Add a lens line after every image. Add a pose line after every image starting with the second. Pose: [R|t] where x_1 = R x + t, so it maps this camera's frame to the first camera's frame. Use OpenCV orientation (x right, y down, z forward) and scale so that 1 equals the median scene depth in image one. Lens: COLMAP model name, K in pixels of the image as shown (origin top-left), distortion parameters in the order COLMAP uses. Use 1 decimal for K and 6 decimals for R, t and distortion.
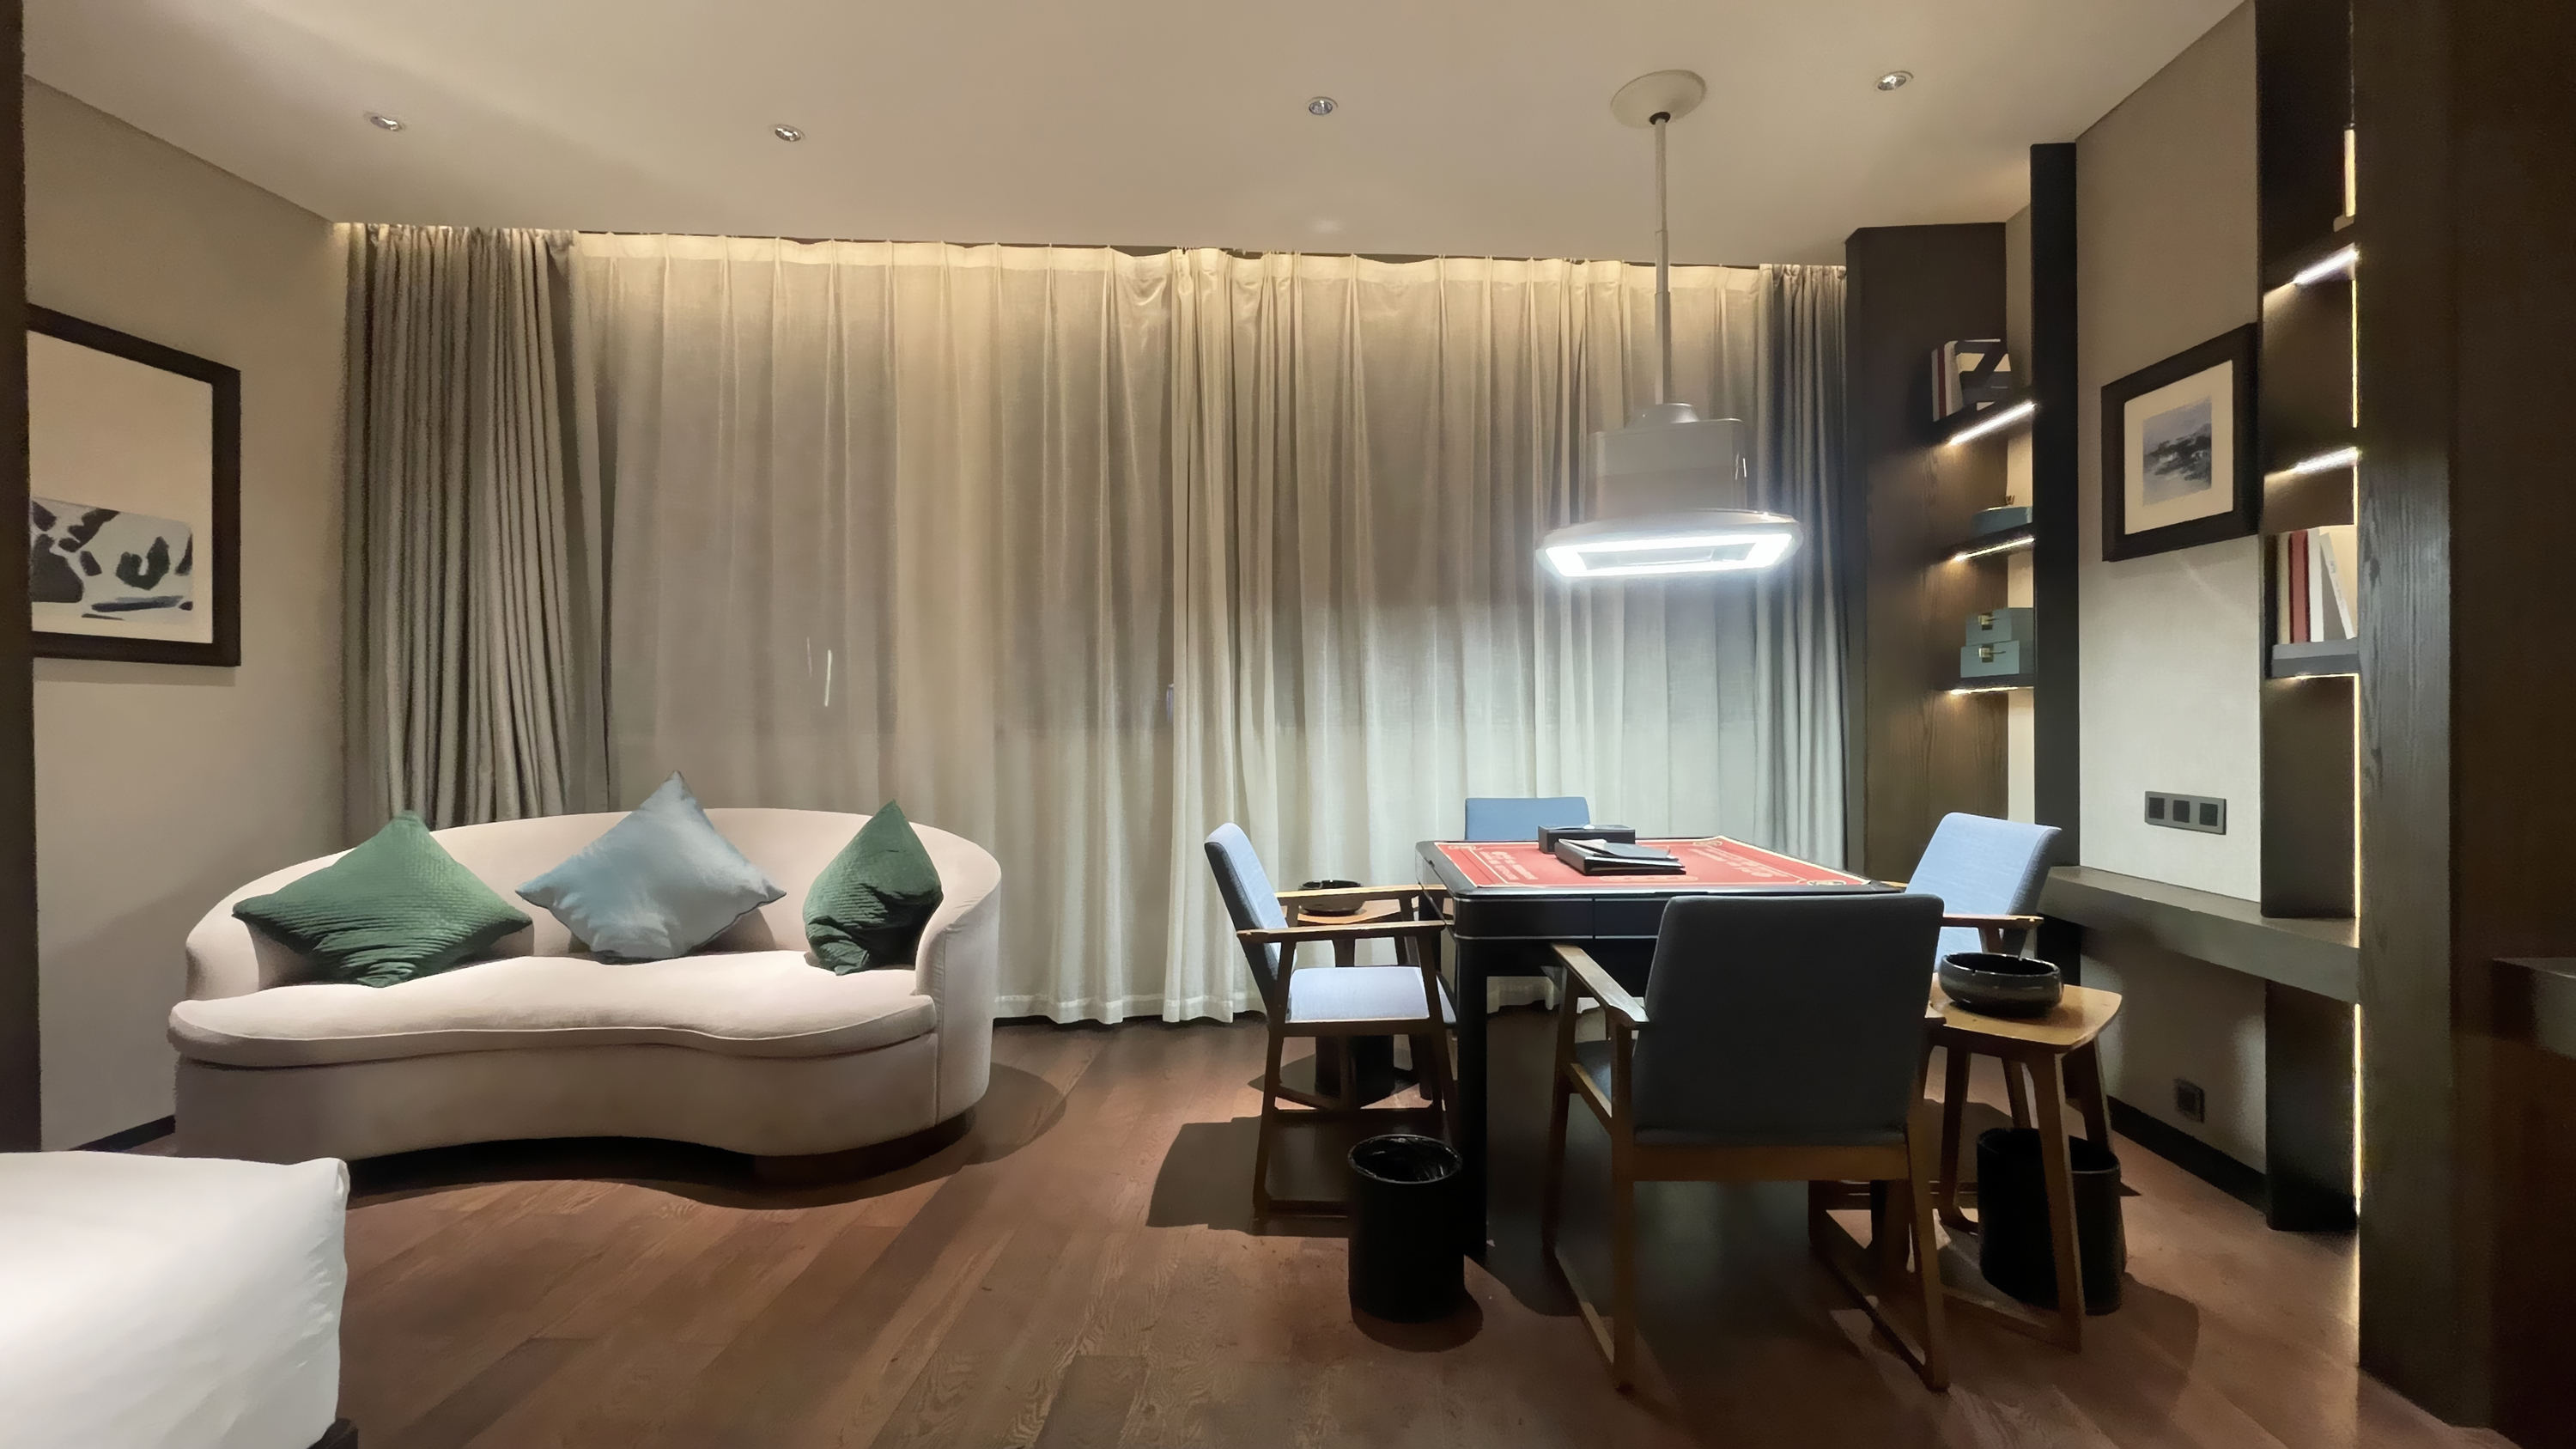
lens RADIAL K [[1025.7, 0, 1282.2], [0, 1025.7, 726.3], [0, 0, 1]] dist [-0.006394, 0.000066]
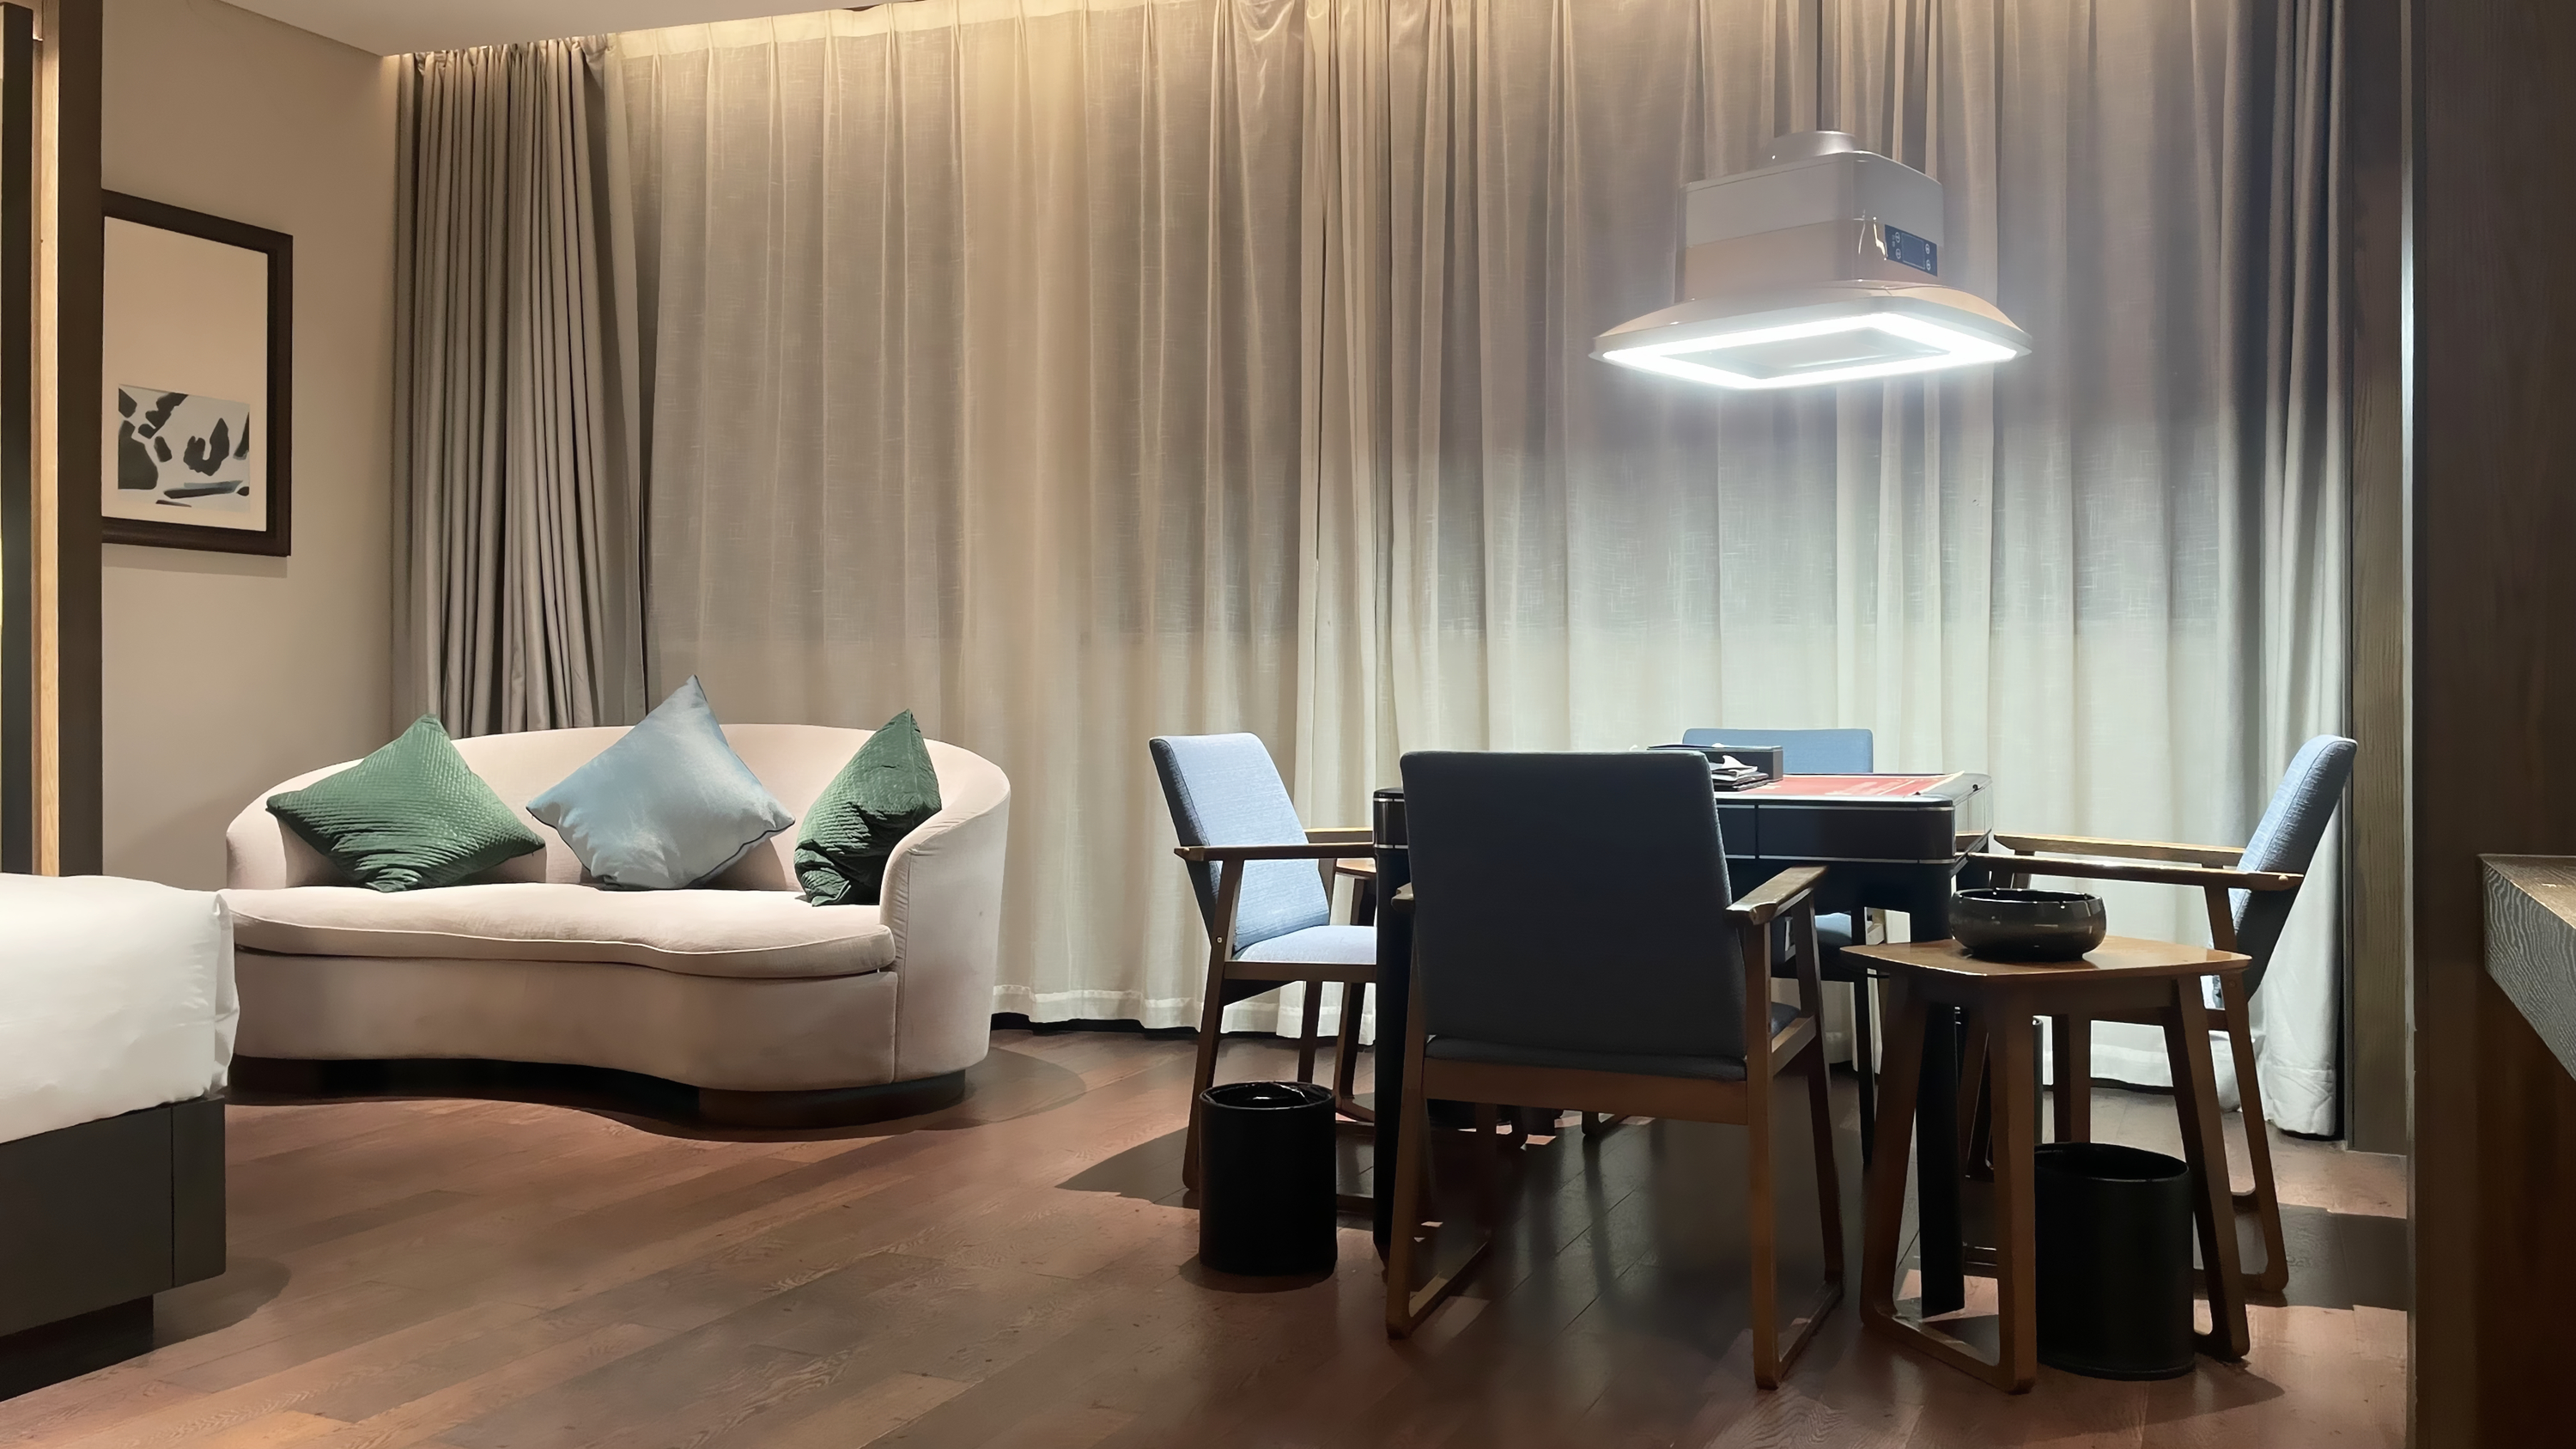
lens RADIAL K [[1896.1, 0, 1304.7], [0, 1896.1, 710.8], [0, 0, 1]] dist [0.065026, -0.081726]
pose [[0.931341, 0.009598, -0.364021, 0.420560], [-0.009616, 0.999952, 0.001763, 0.062291], [0.364021, 0.001858, 0.931389, -0.256787]]
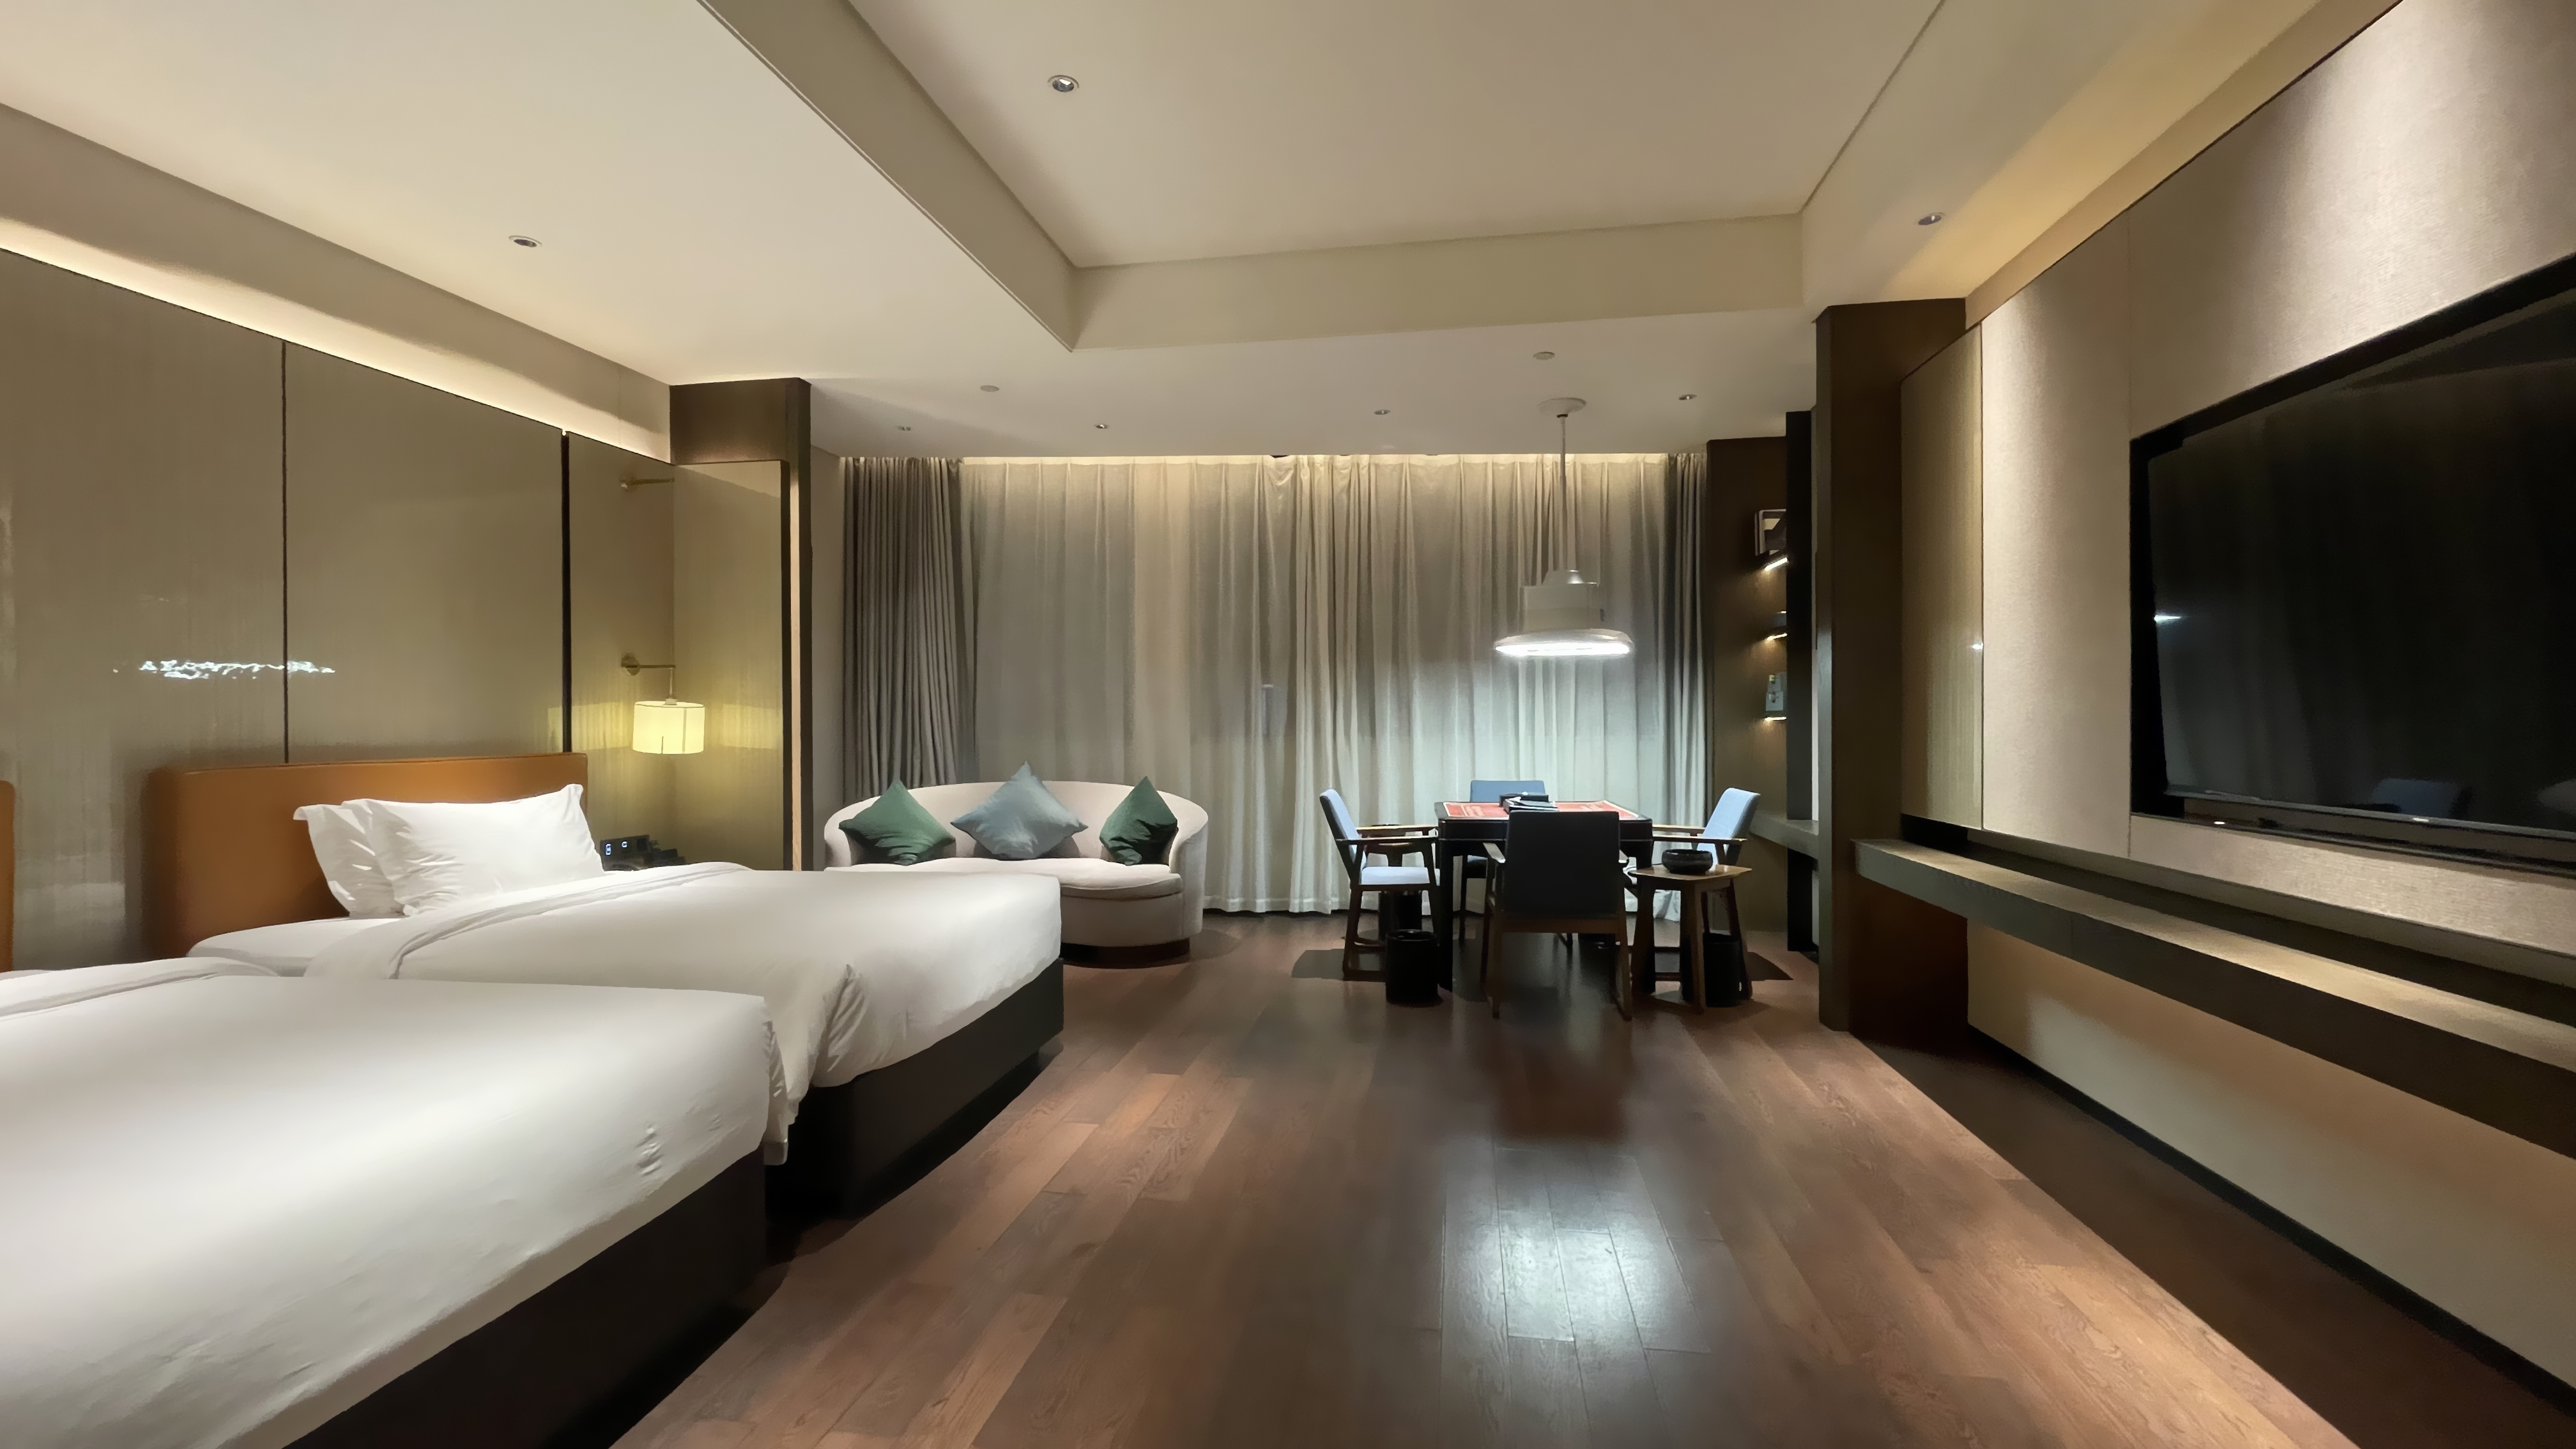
lens RADIAL K [[1025.5, 0, 1278.6], [0, 1025.5, 715.1], [0, 0, 1]] dist [-0.006394, 0.000066]
pose [[0.995560, 0.004874, -0.094006, 0.023909], [-0.005736, 0.999944, -0.008895, -0.020447], [0.093957, 0.009395, 0.995532, -0.734931]]
